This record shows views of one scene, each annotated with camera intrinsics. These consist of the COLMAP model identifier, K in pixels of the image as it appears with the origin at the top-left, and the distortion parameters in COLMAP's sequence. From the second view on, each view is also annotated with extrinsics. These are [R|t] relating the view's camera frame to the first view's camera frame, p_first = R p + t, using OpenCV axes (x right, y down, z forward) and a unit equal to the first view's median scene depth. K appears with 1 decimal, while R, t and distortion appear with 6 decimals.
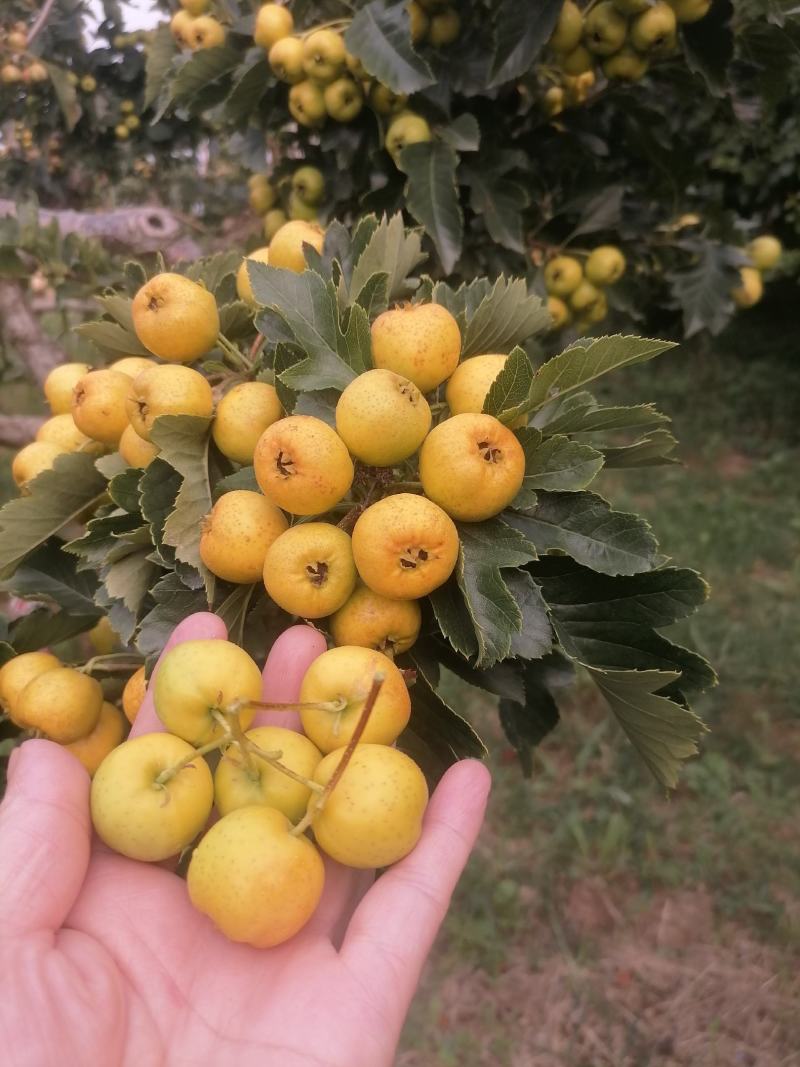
lens RADIAL K [[815.8, 0, 395.8], [0, 815.8, 527.7], [0, 0, 1]] dist [0.023846, -0.019731]
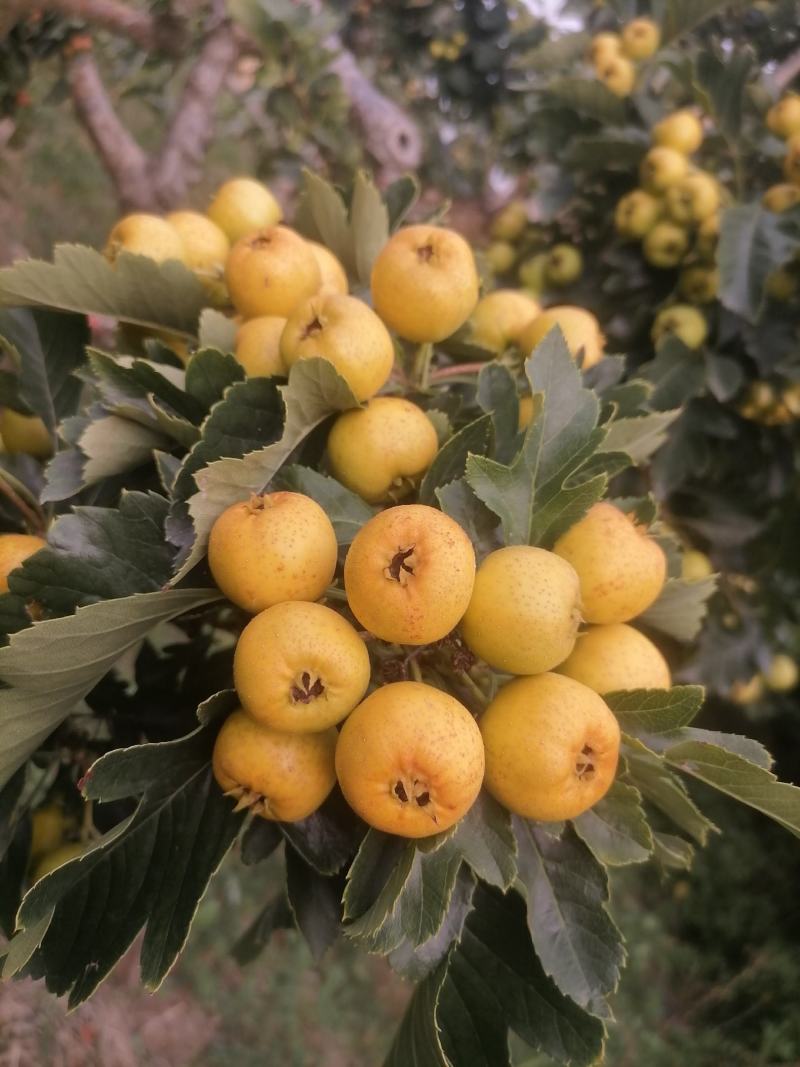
lens RADIAL K [[815.8, 0, 395.8], [0, 815.8, 527.7], [0, 0, 1]] dist [0.023846, -0.019731]
pose [[0.623858, 0.775921, 0.093532, -0.185684], [-0.771723, 0.630503, -0.083130, -0.026910], [-0.123474, -0.020319, 0.992140, 0.242507]]
